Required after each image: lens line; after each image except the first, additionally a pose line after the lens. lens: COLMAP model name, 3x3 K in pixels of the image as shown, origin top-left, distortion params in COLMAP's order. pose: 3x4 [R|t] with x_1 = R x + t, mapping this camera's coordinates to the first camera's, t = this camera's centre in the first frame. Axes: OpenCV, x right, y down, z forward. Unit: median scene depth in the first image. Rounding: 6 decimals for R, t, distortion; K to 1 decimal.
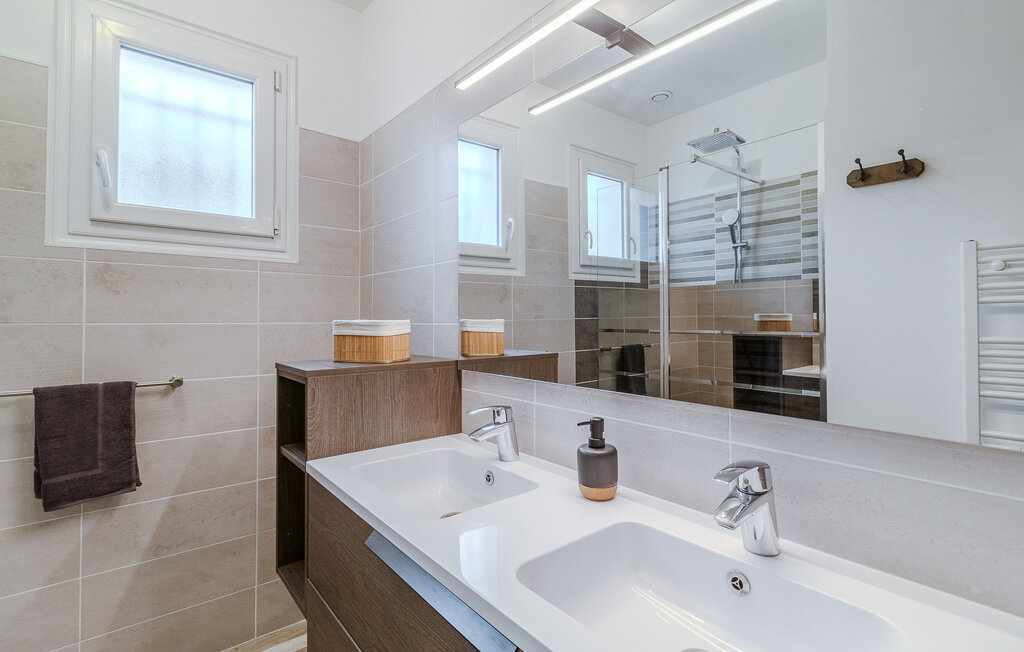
lens RADIAL K [[483.3, 0, 528.6], [0, 483.3, 309.8], [0, 0, 1]] dist [0.002417, 0.000411]
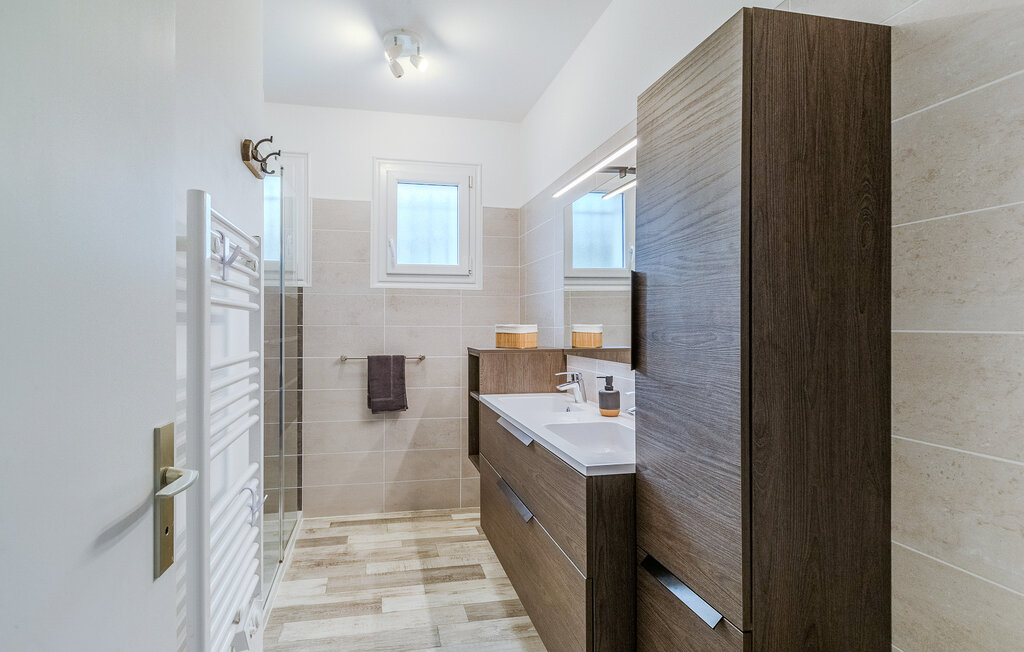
lens RADIAL K [[473.8, 0, 518.8], [0, 473.8, 322.3], [0, 0, 1]] dist [-0.000736, -0.000013]
pose [[0.919307, 0.002021, -0.393535, 0.365298], [0.003109, 0.999918, 0.012396, -0.008311], [0.393528, -0.012619, 0.919226, -0.582022]]
